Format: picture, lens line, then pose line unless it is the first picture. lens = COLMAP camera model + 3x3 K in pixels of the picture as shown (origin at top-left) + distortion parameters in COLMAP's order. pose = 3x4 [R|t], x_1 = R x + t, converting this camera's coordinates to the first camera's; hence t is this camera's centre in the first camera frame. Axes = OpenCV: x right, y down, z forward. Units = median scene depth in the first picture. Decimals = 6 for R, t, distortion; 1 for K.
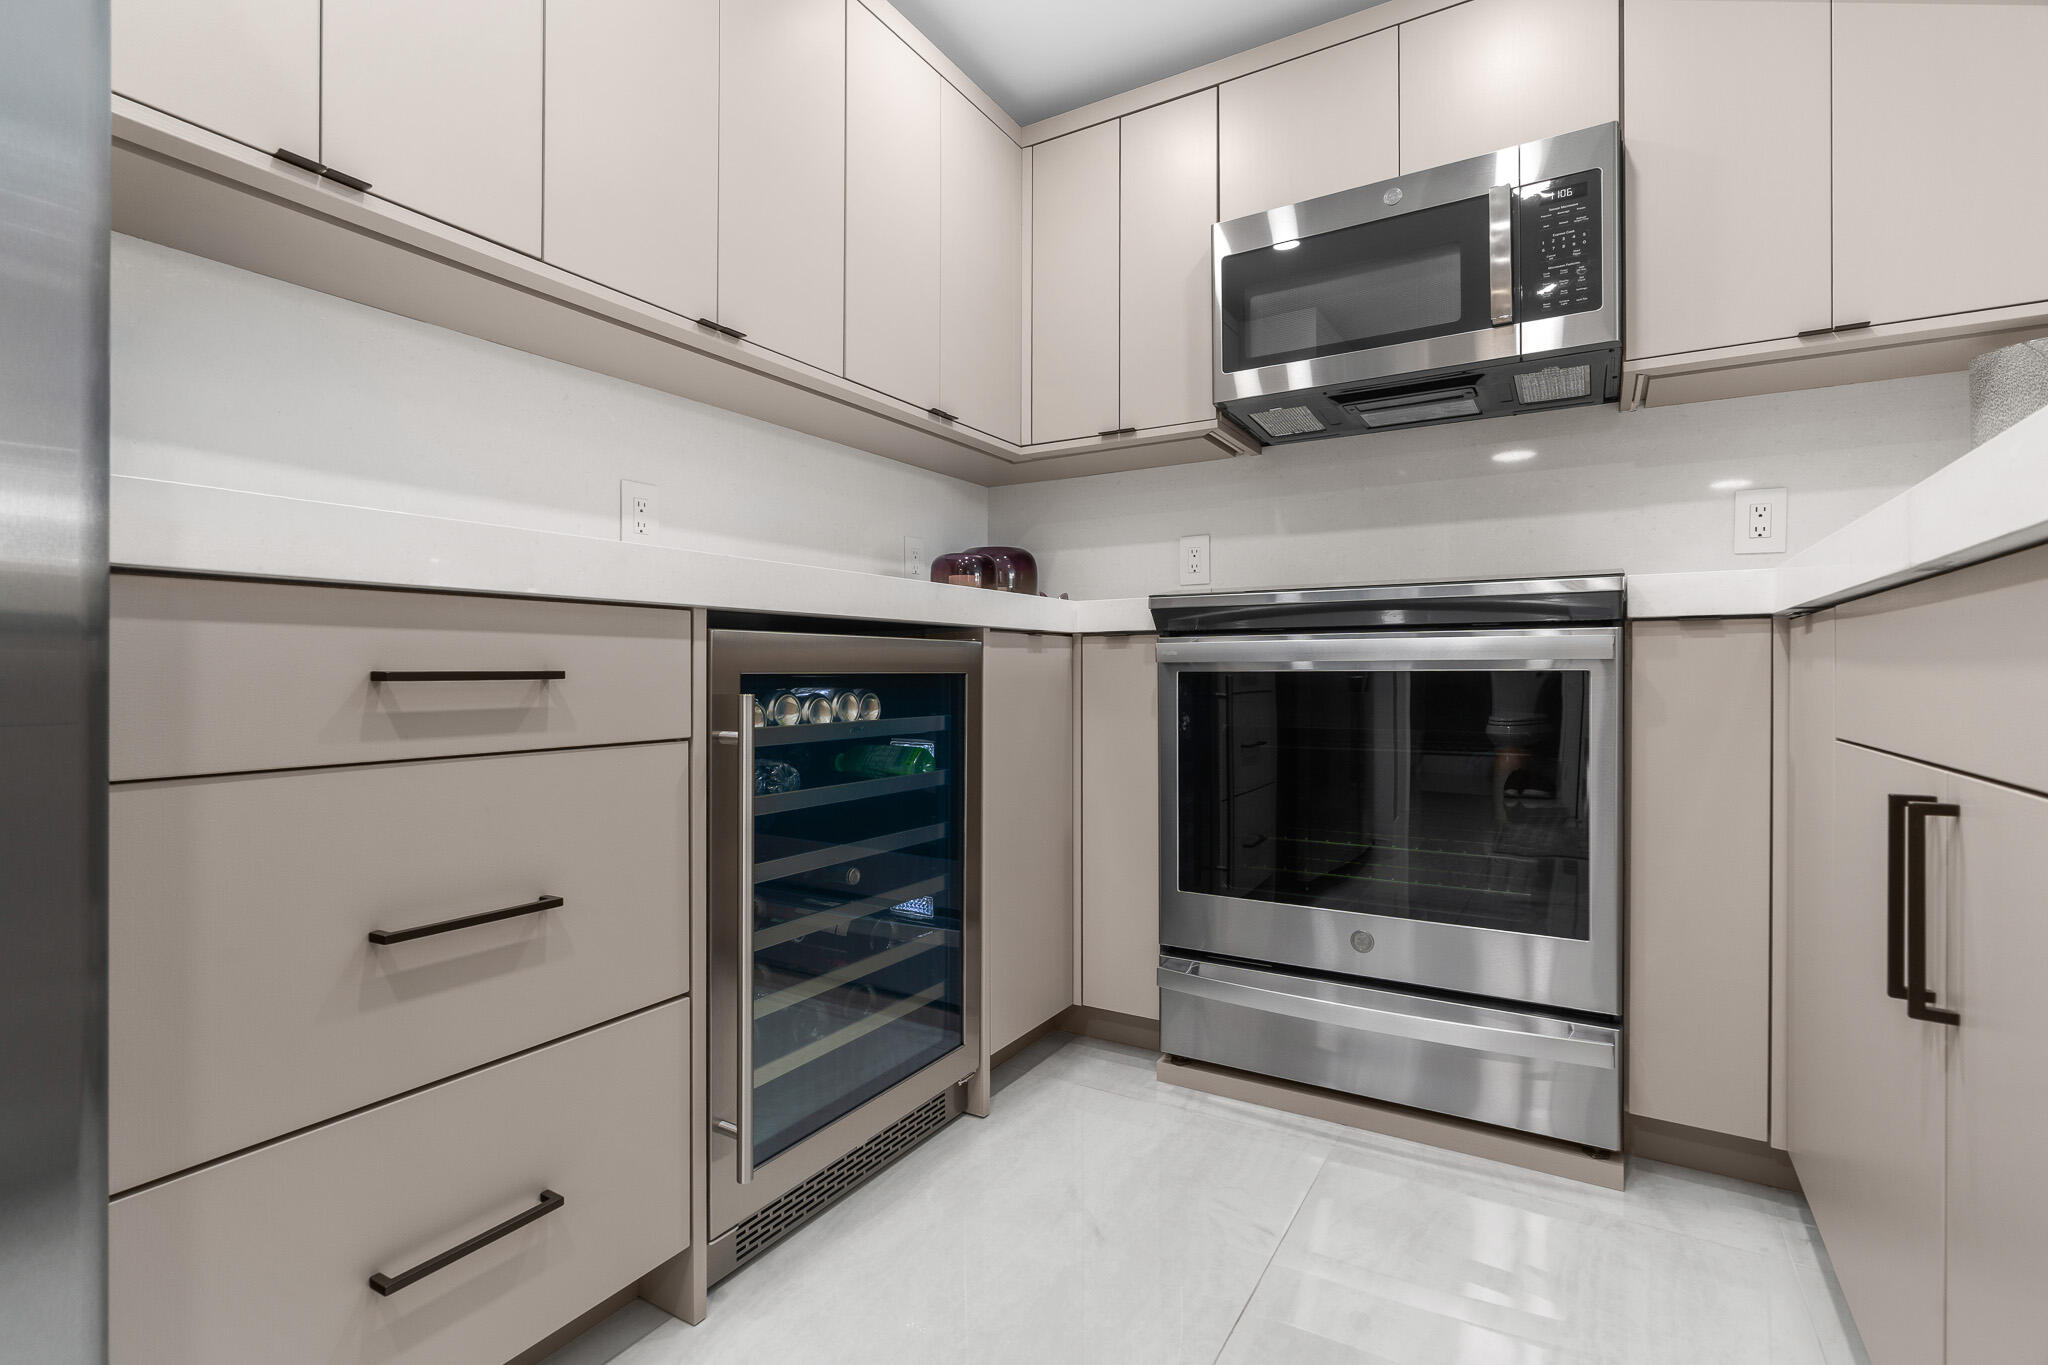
lens RADIAL K [[937.6, 0, 1024.0], [0, 937.6, 682.5], [0, 0, 1]] dist [-0.004351, 0.000274]
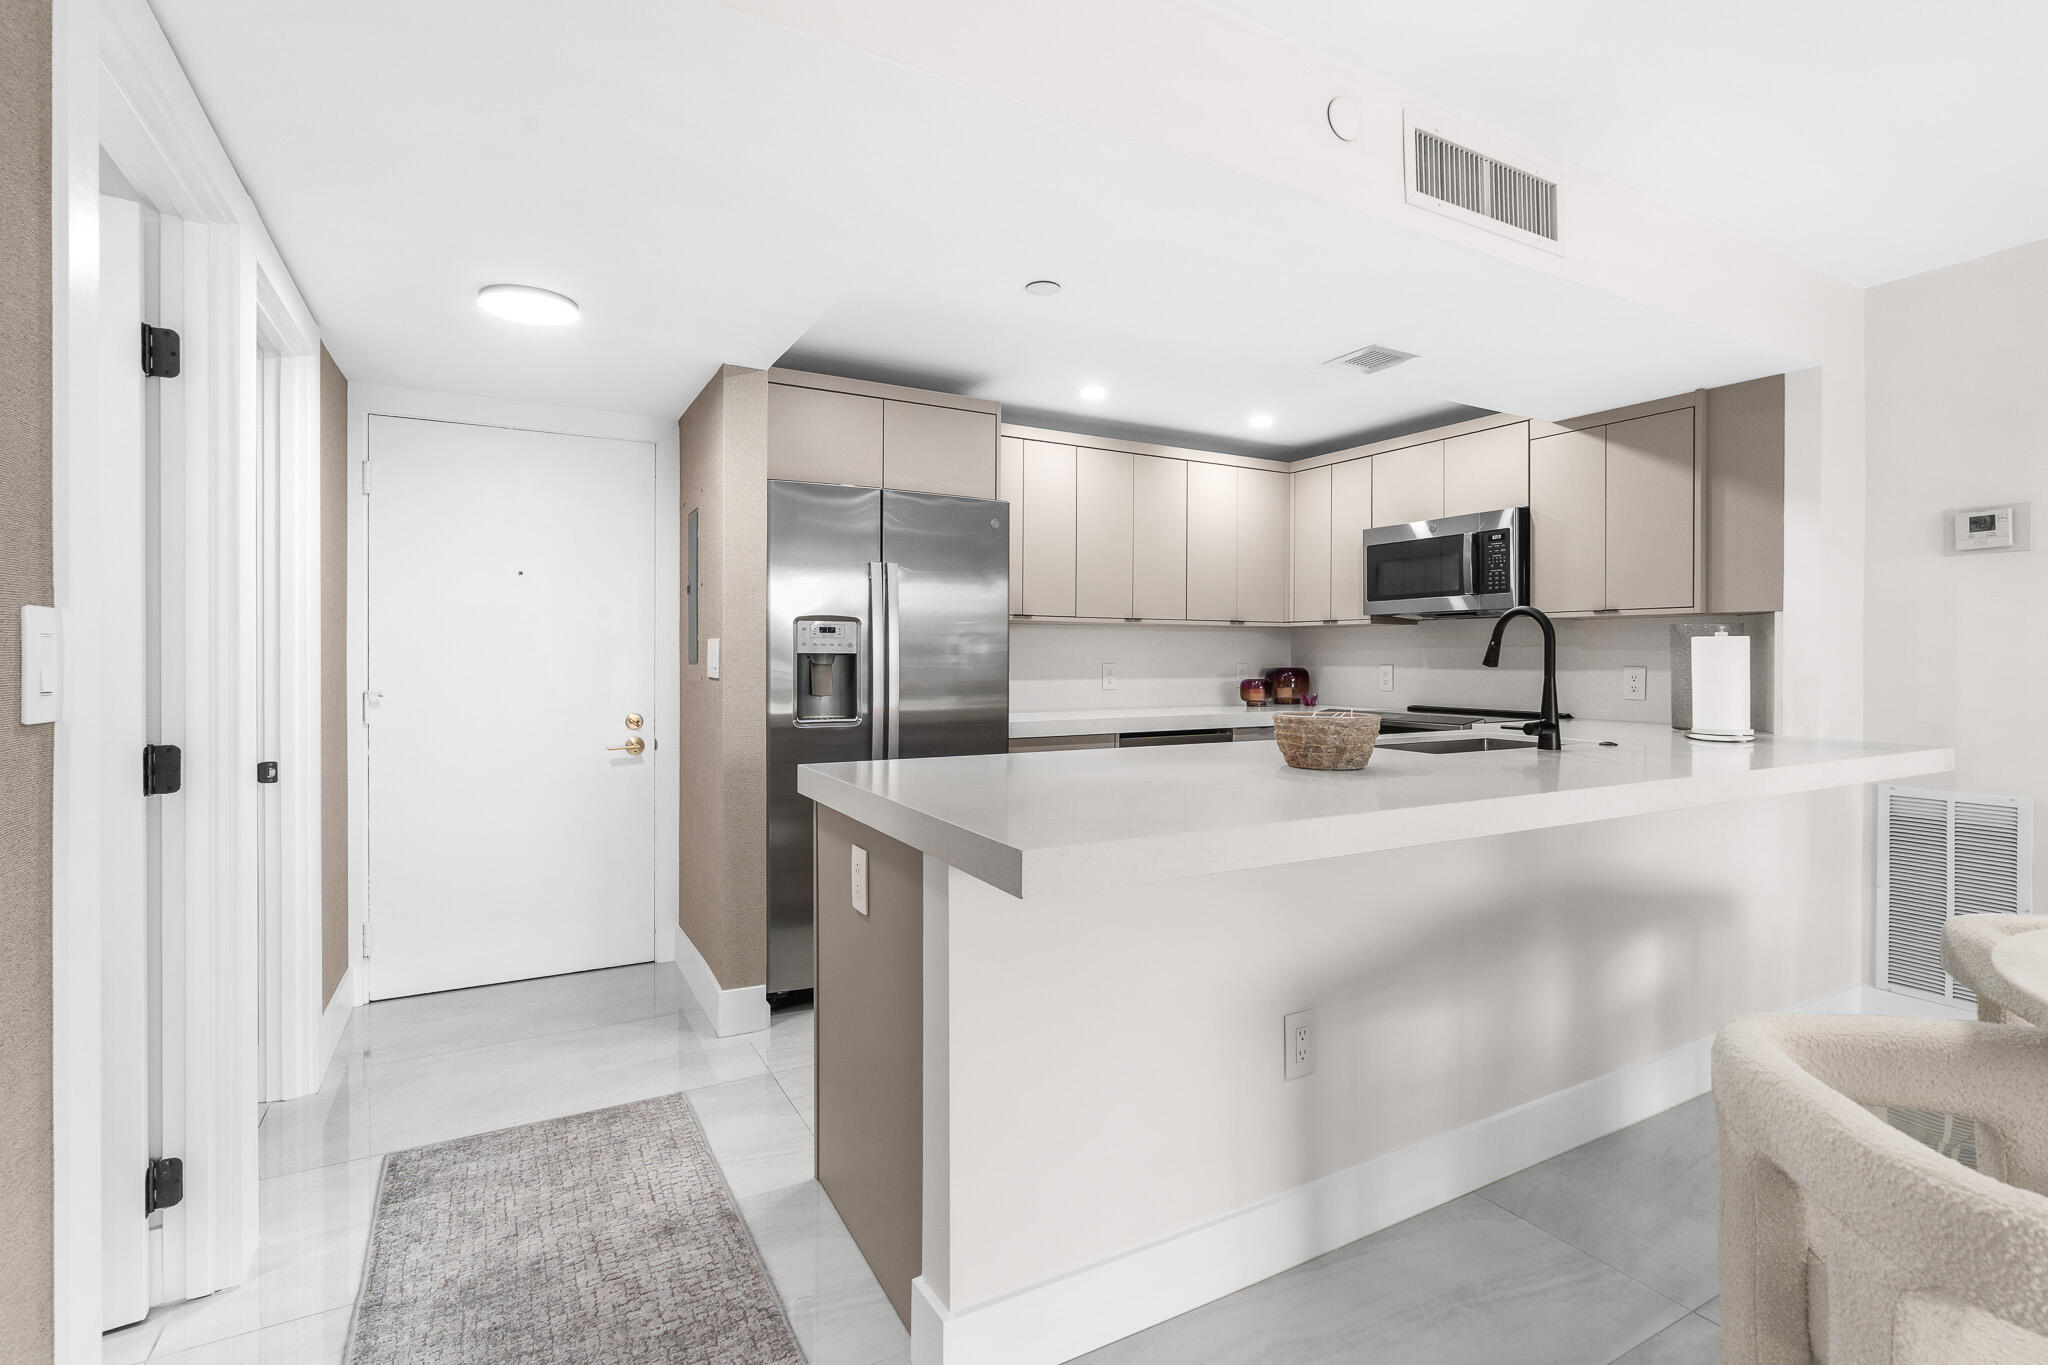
lens RADIAL K [[956.0, 0, 1059.7], [0, 956.0, 661.1], [0, 0, 1]] dist [-0.006633, 0.000546]
pose [[0.879335, 0.007074, -0.476152, 0.749190], [-0.007564, 0.999971, 0.000887, -0.231150], [0.476144, 0.002822, 0.879363, -1.454969]]
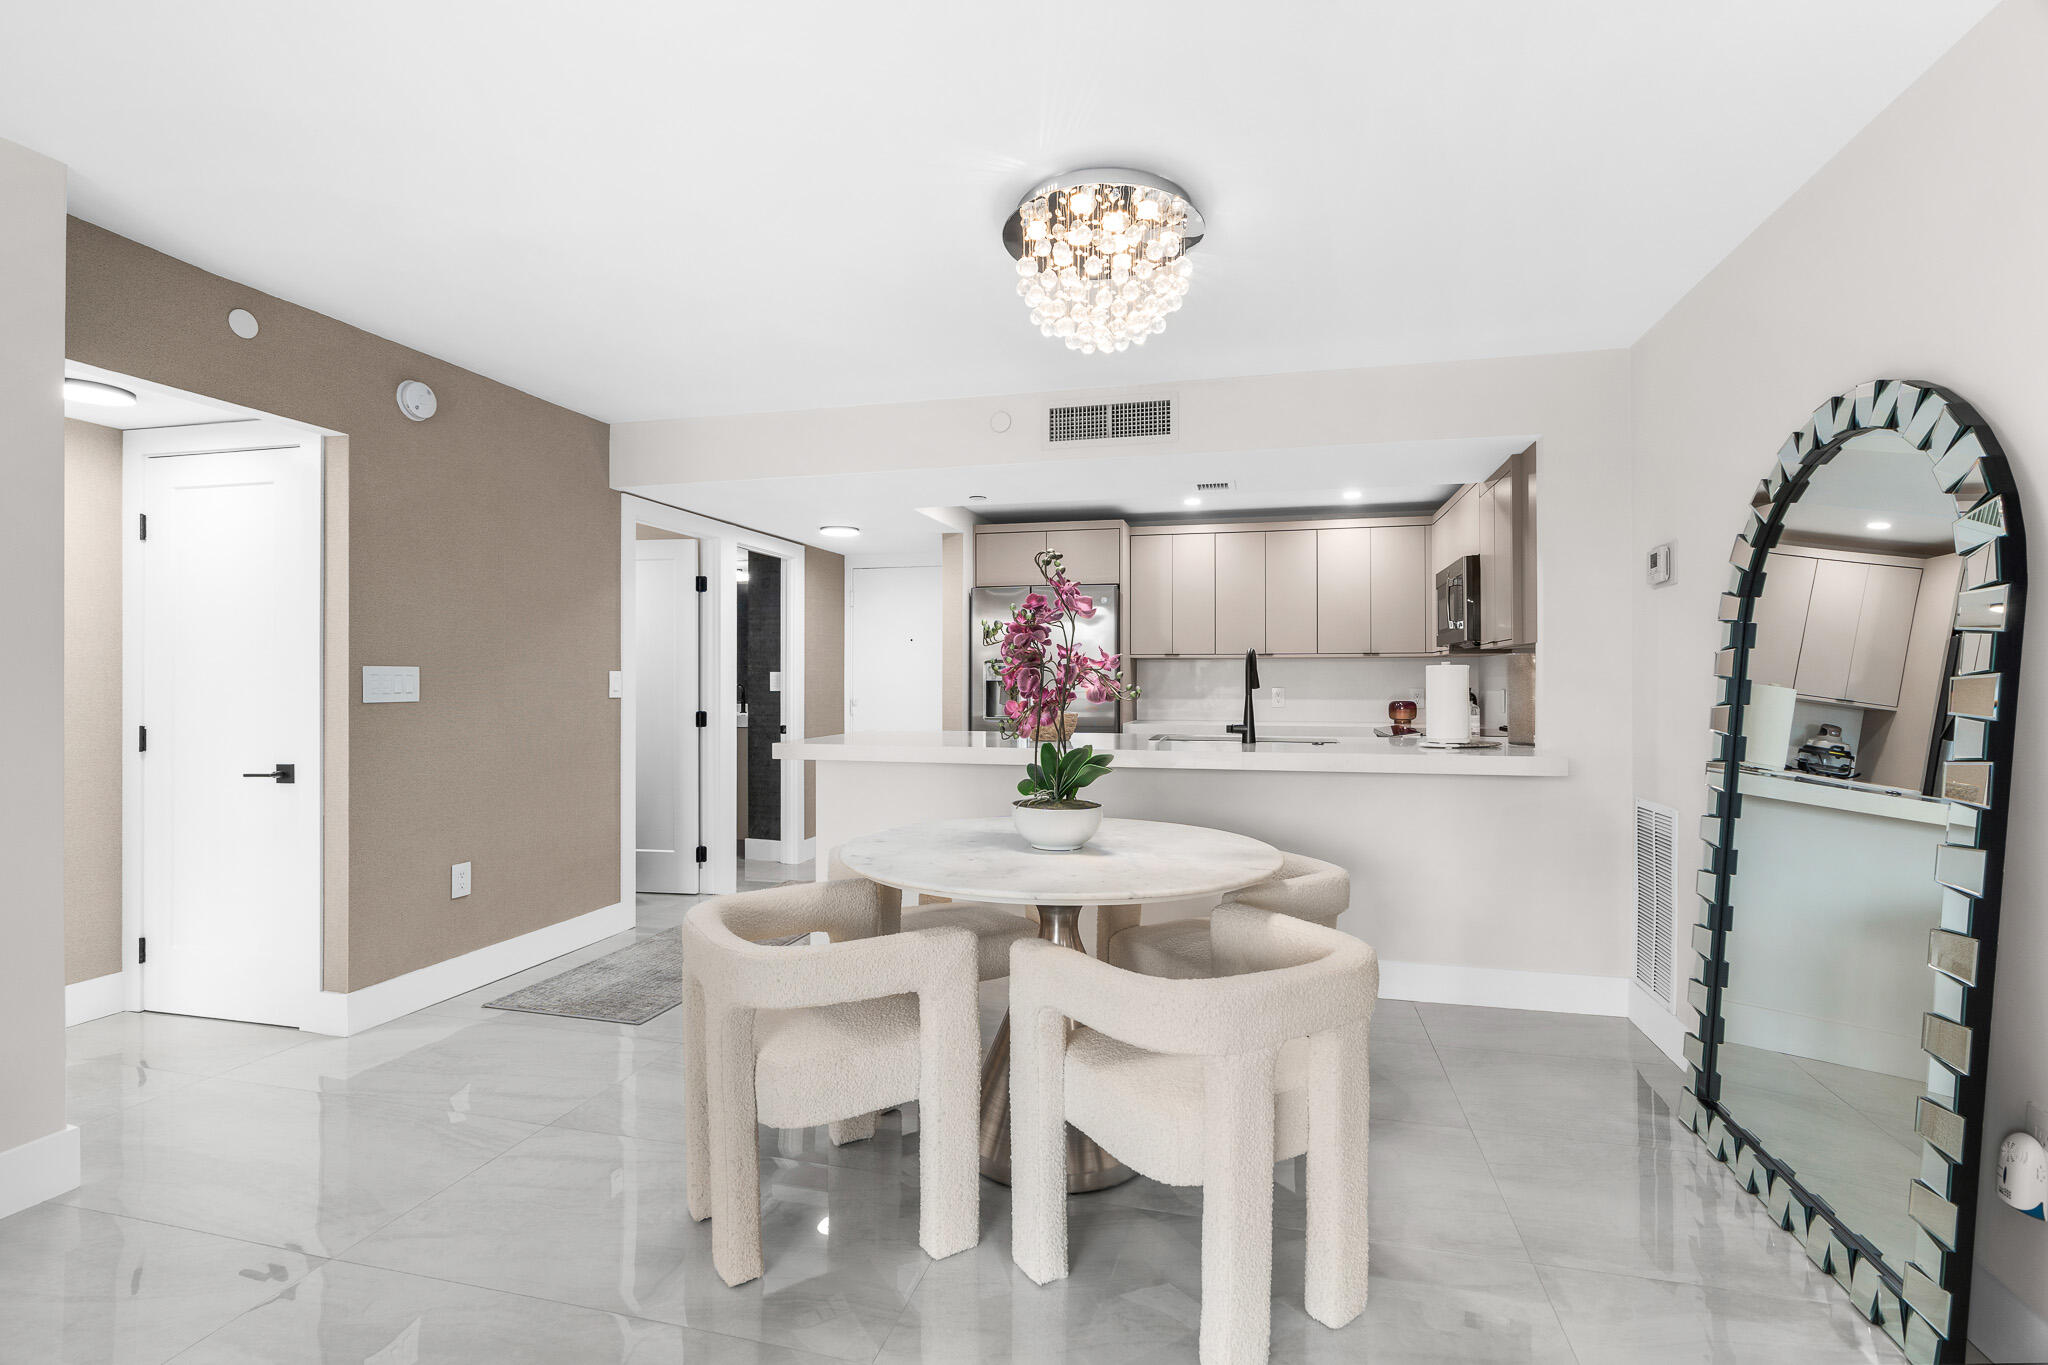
lens RADIAL K [[912.2, 0, 1013.5], [0, 912.2, 685.9], [0, 0, 1]] dist [-0.000050, 0.000276]
pose [[0.311699, 0.006831, -0.950156, 2.667298], [-0.007717, 0.999959, 0.004657, -0.237948], [0.950150, 0.005881, 0.311739, -0.962408]]
